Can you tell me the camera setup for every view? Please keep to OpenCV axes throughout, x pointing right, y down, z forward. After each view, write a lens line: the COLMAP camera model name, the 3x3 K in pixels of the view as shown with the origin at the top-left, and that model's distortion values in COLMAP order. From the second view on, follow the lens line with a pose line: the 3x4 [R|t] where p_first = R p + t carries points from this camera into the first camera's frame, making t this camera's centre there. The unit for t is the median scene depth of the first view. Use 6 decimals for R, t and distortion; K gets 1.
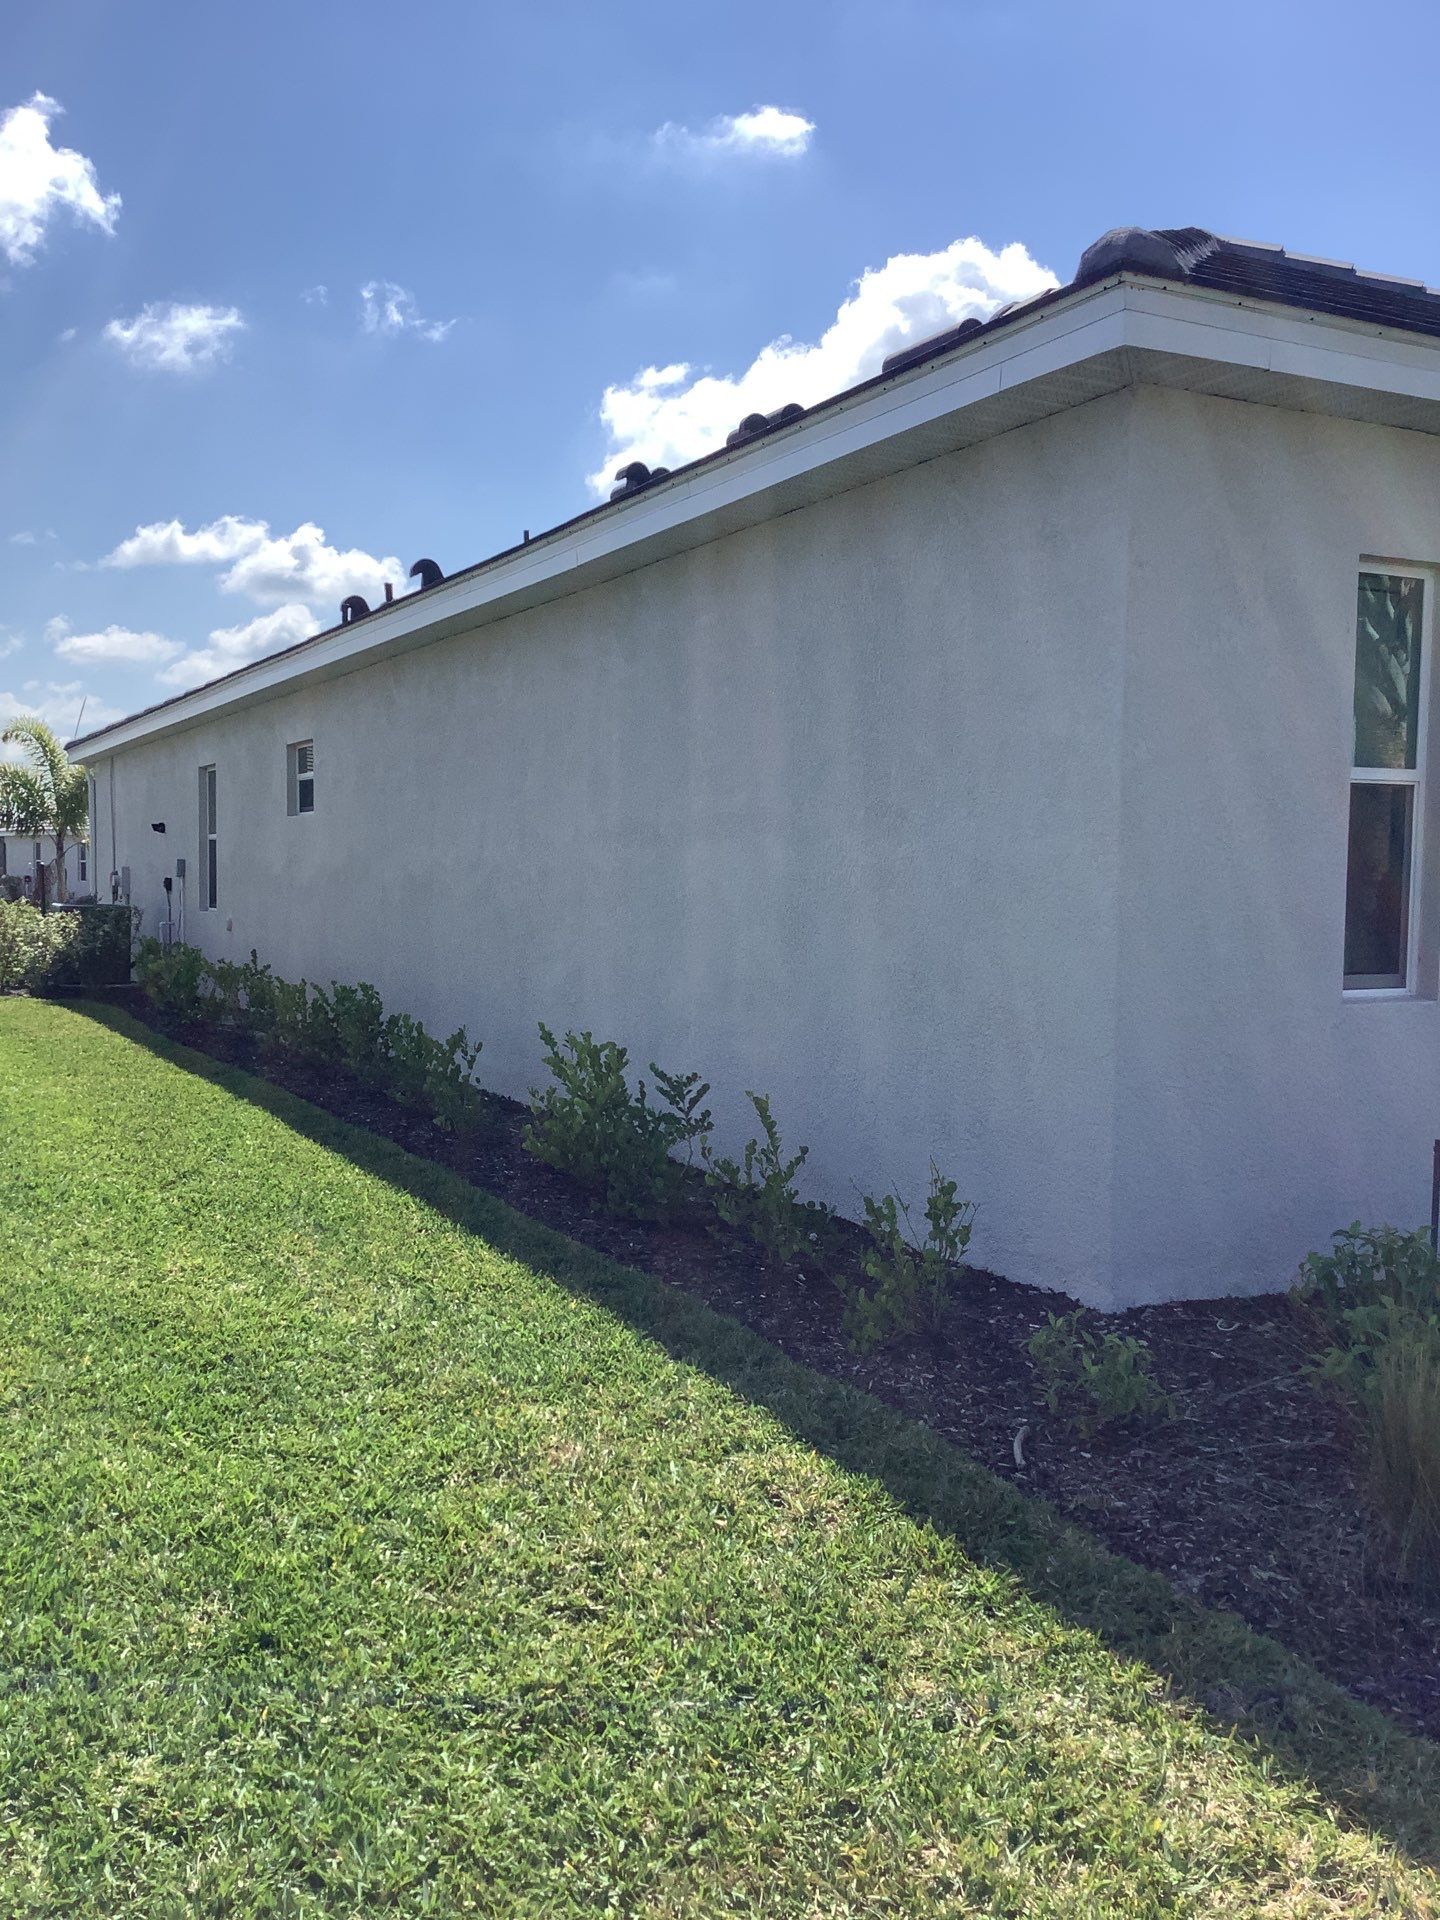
lens RADIAL K [[1647.3, 0, 720.0], [0, 1647.3, 960.0], [0, 0, 1]] dist [0.008554, 0.003064]
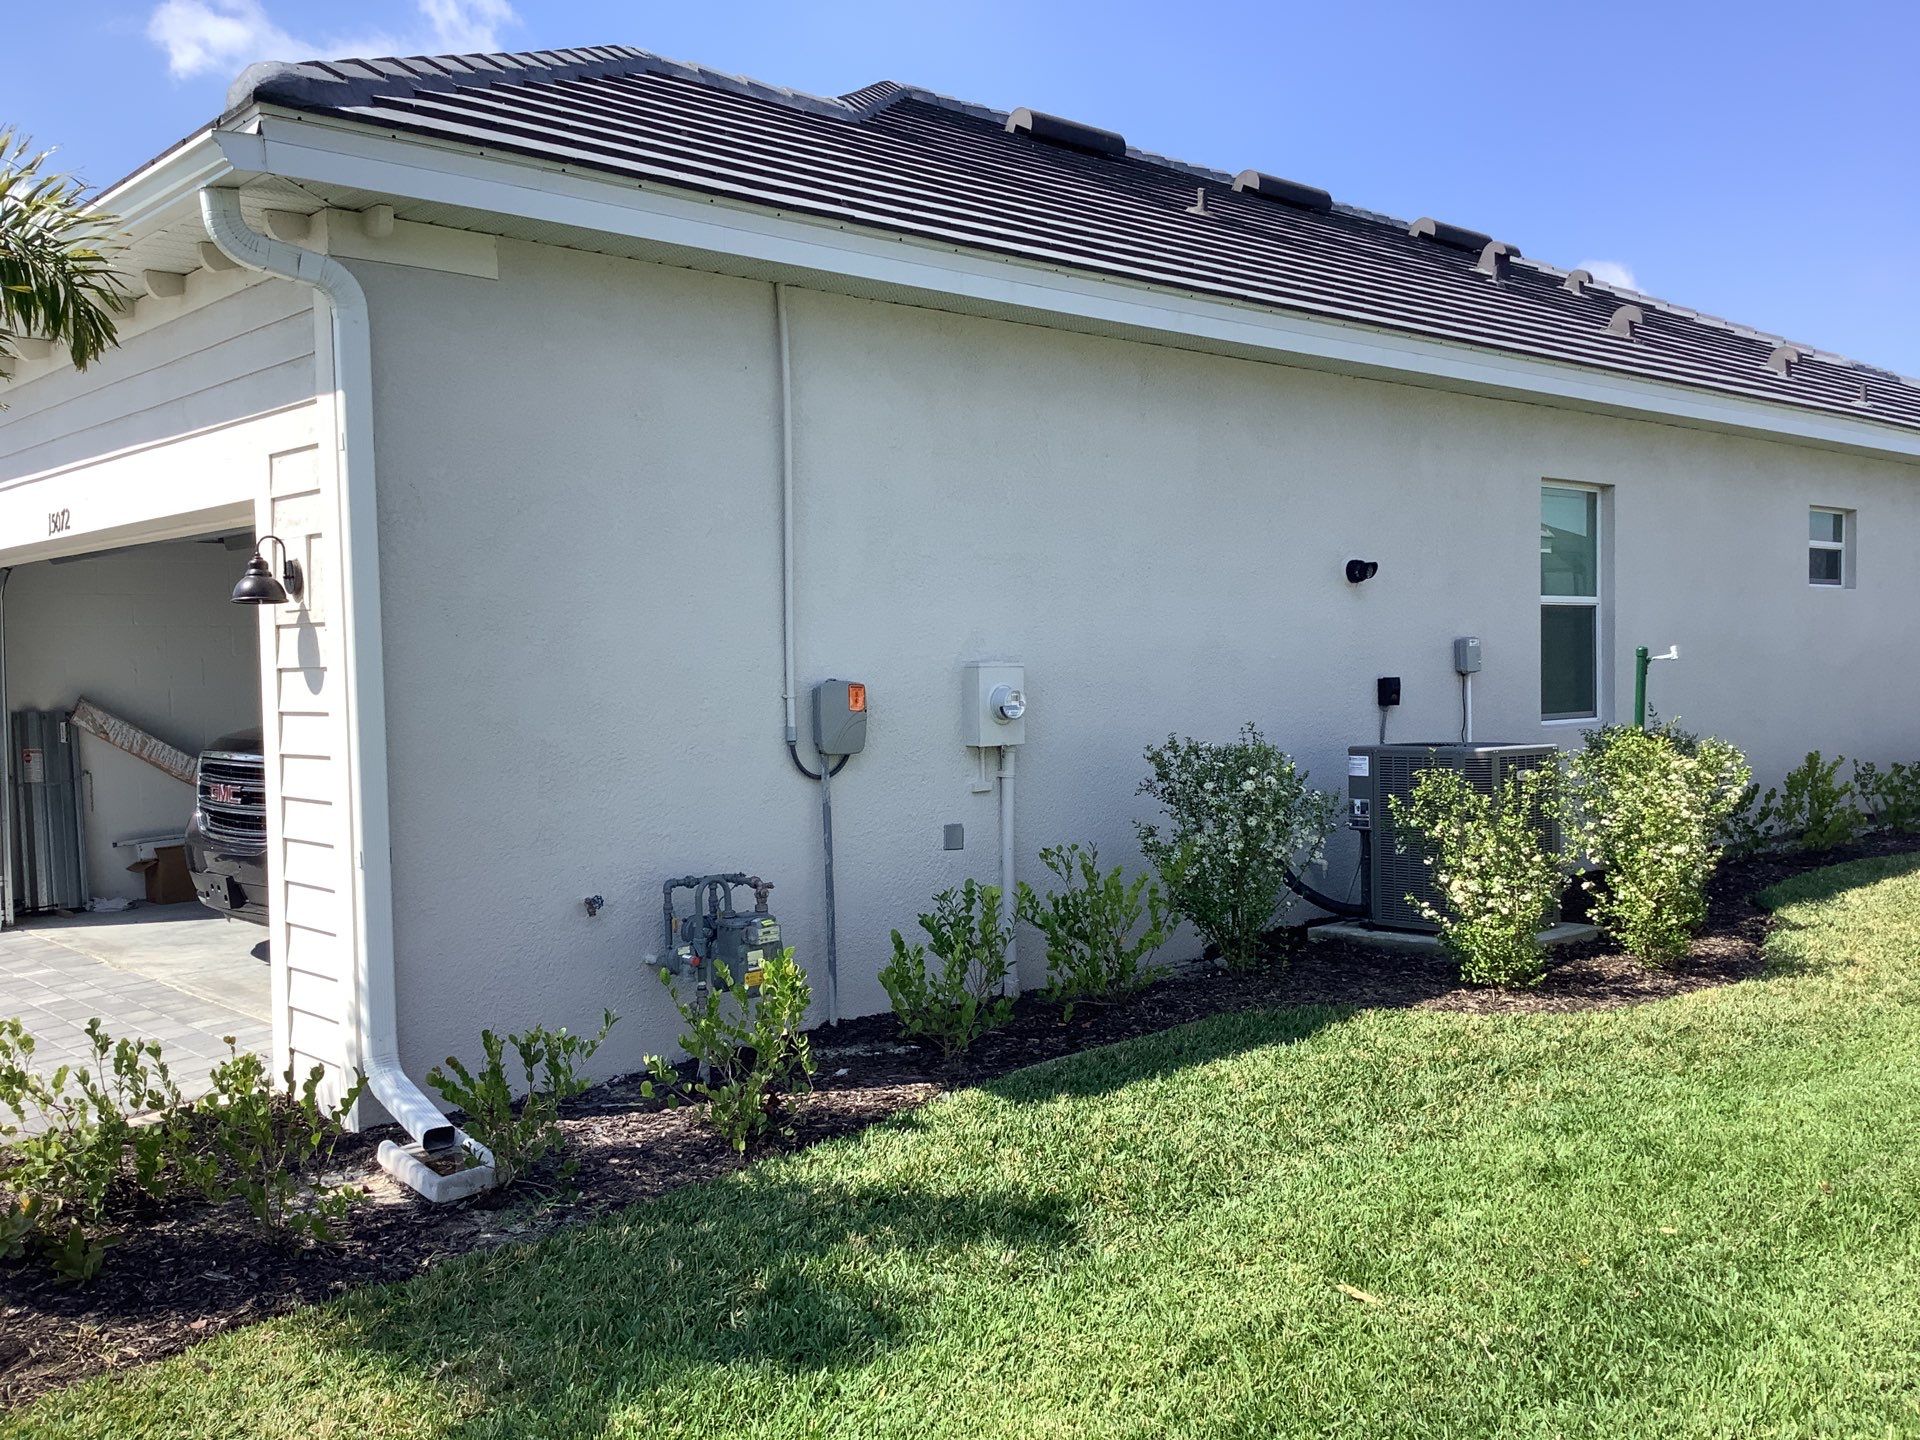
lens RADIAL K [[1665.5, 0, 960.0], [0, 1665.5, 720.0], [0, 0, 1]] dist [0.071237, -0.100762]
pose [[-0.239639, -0.033171, 0.970295, -1.205474], [0.079376, 0.995401, 0.053633, -0.128879], [-0.967612, 0.089871, -0.235904, 2.019696]]
